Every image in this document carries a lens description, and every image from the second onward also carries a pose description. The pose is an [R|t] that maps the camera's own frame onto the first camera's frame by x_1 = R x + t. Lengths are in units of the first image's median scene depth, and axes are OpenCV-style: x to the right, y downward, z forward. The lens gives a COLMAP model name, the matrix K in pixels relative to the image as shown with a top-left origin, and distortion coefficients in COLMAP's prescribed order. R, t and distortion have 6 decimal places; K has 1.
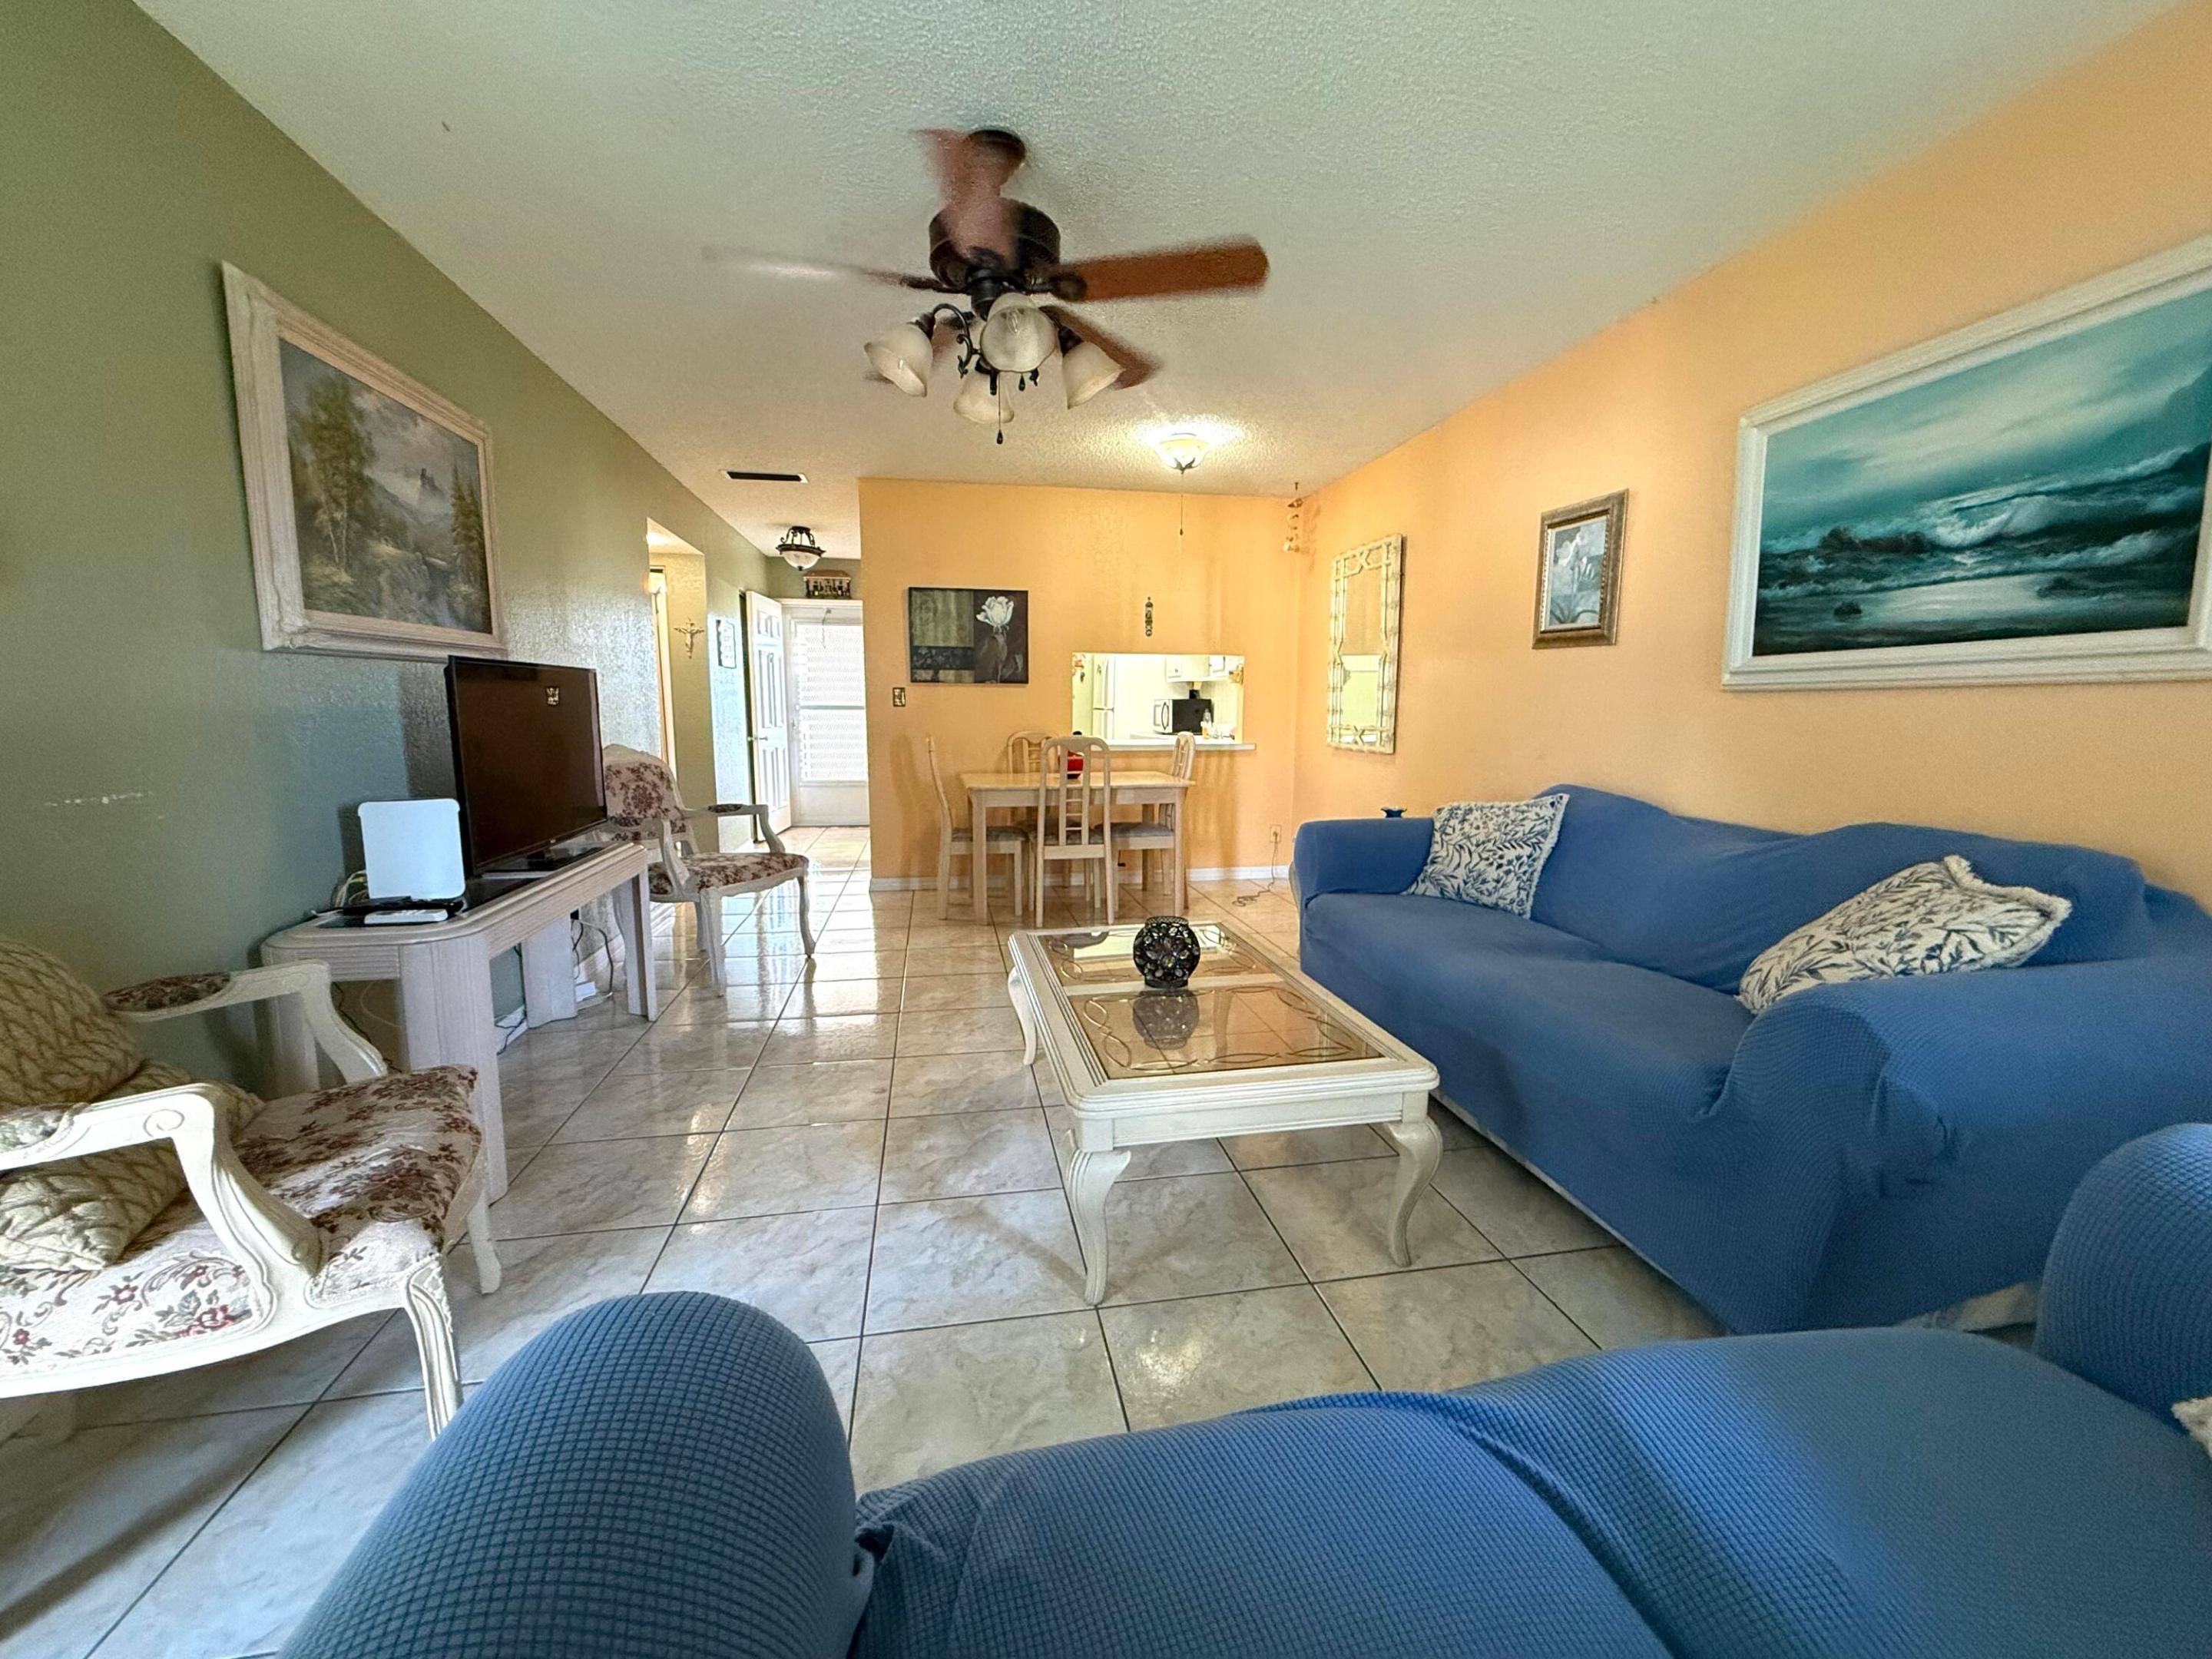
lens RADIAL K [[879.9, 0, 1106.0], [0, 879.9, 829.5], [0, 0, 1]] dist [0.000380, 0.000214]
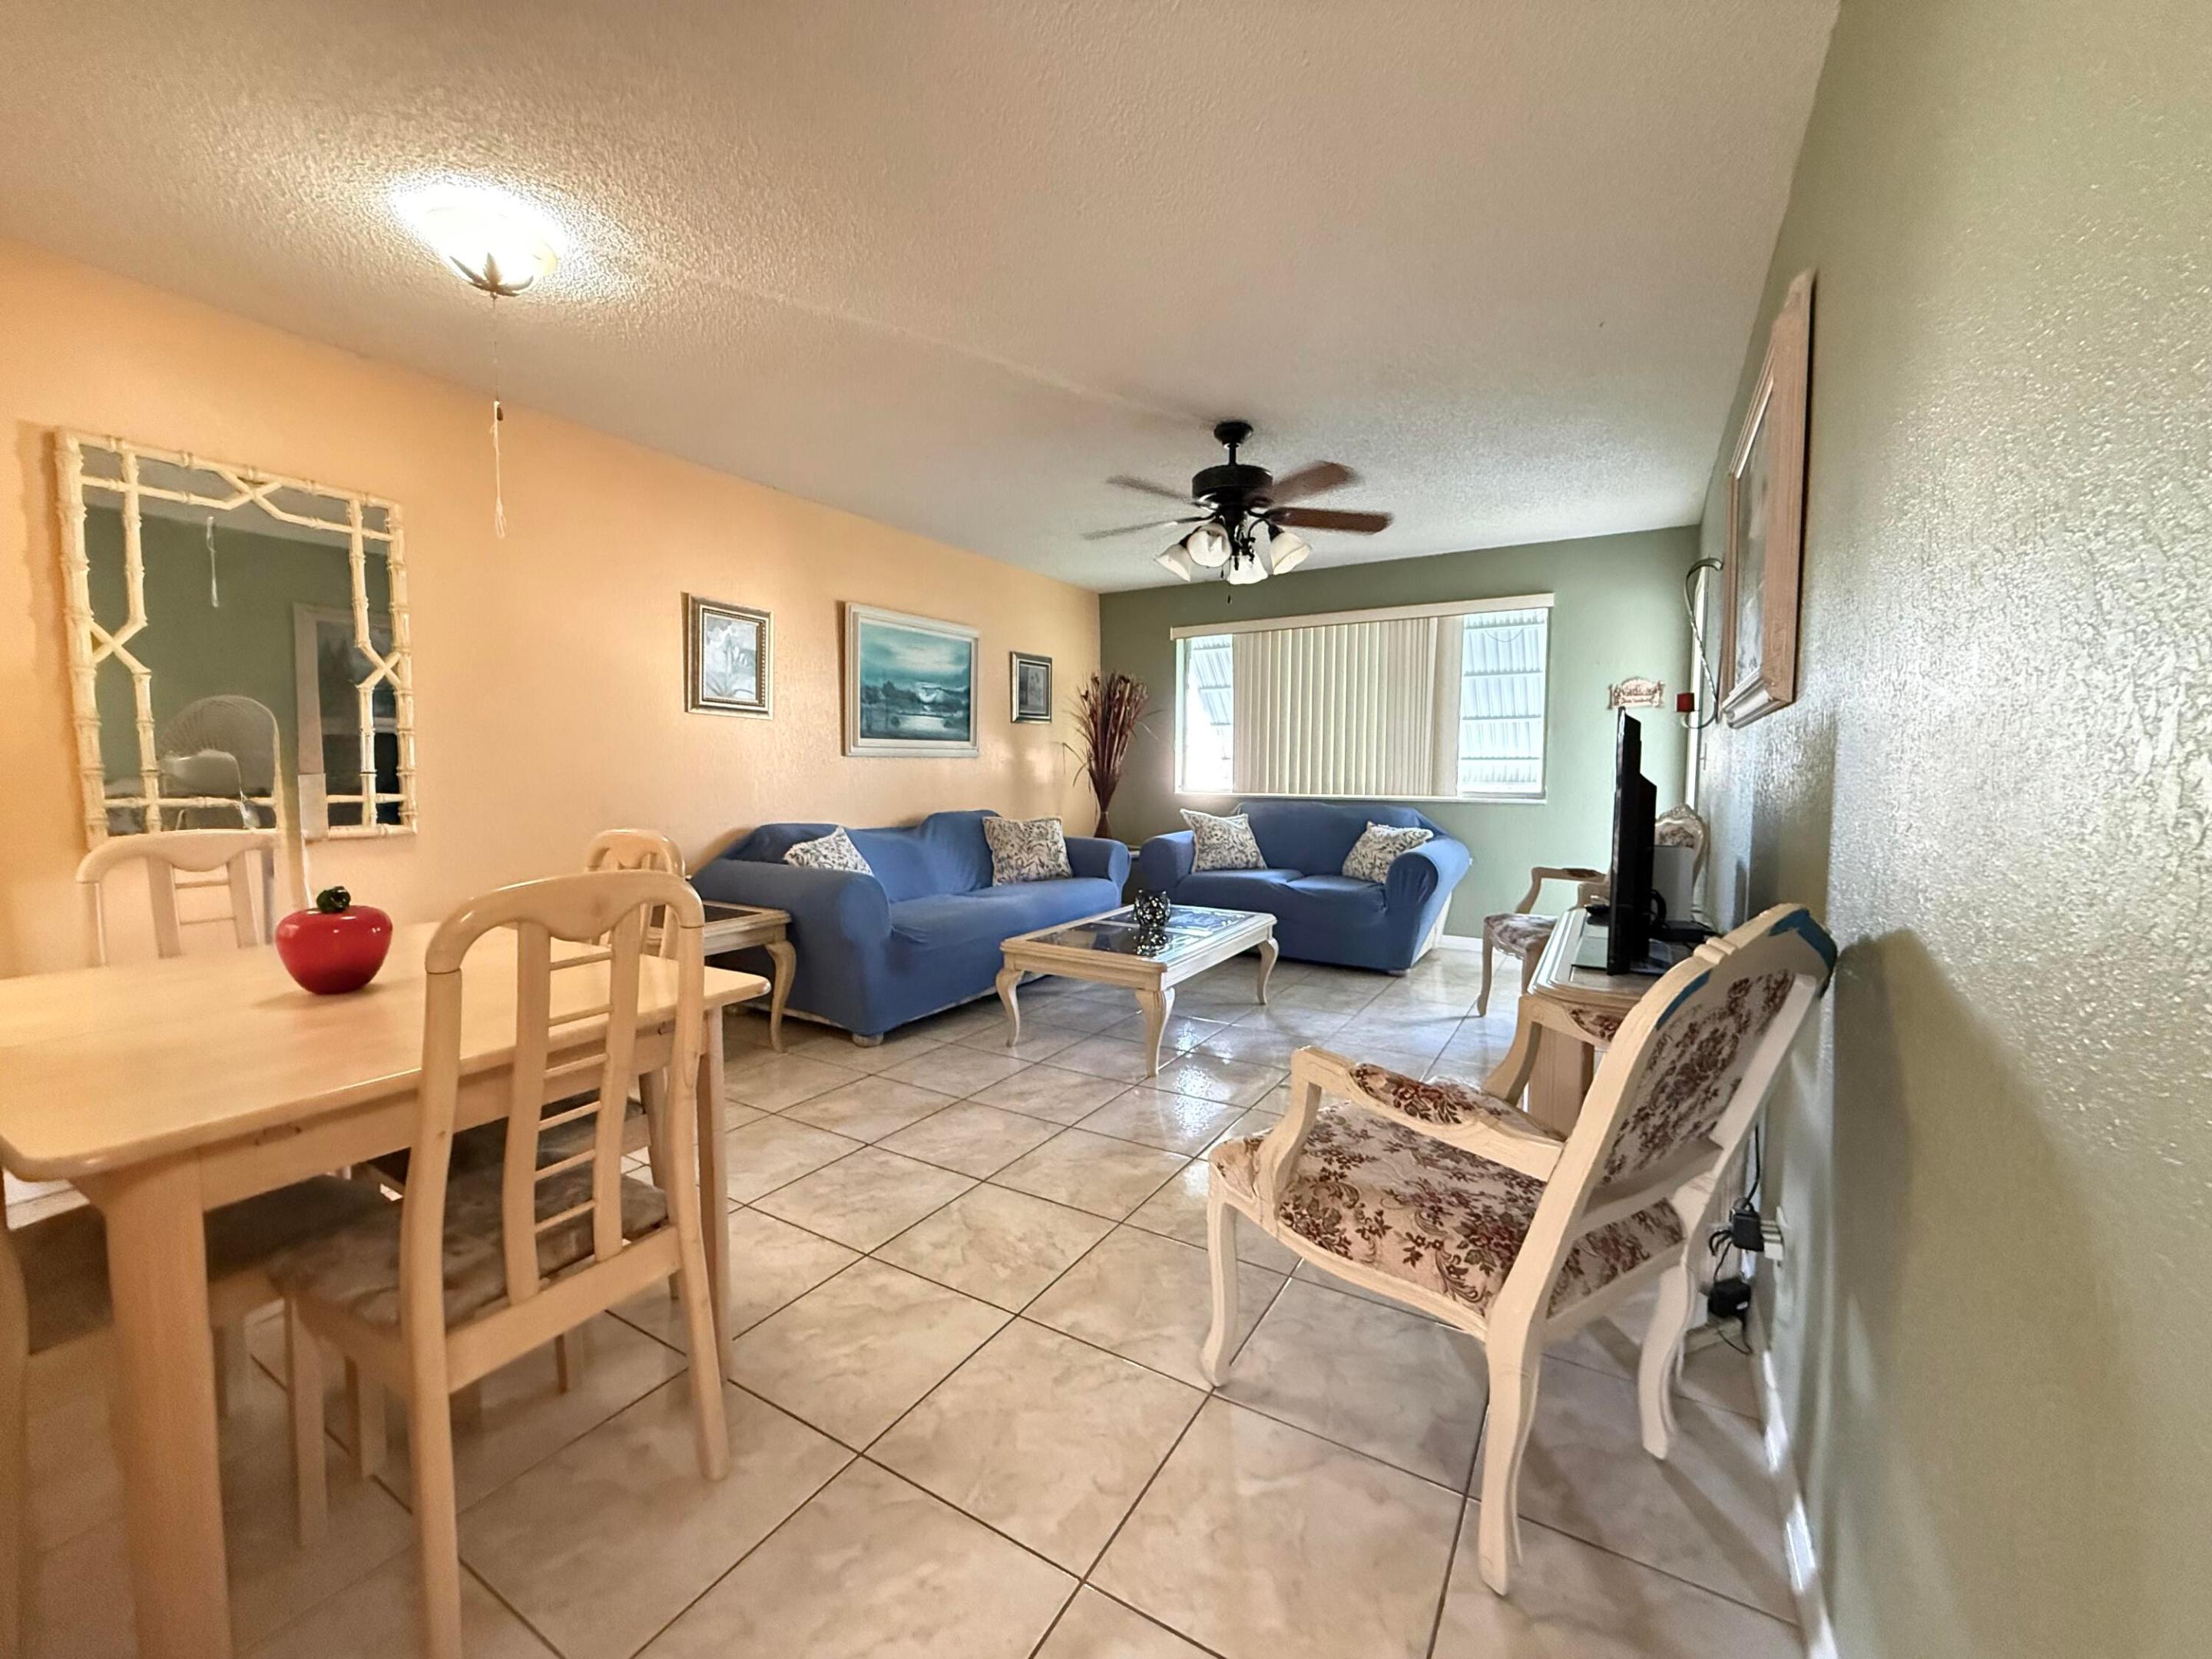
lens RADIAL K [[879.9, 0, 1106.0], [0, 879.9, 829.5], [0, 0, 1]] dist [0.000380, 0.000214]
pose [[-0.748523, -0.052609, 0.661019, -0.762723], [0.085696, 0.980814, 0.175101, -0.249700], [-0.657548, 0.187714, -0.729654, 1.772170]]
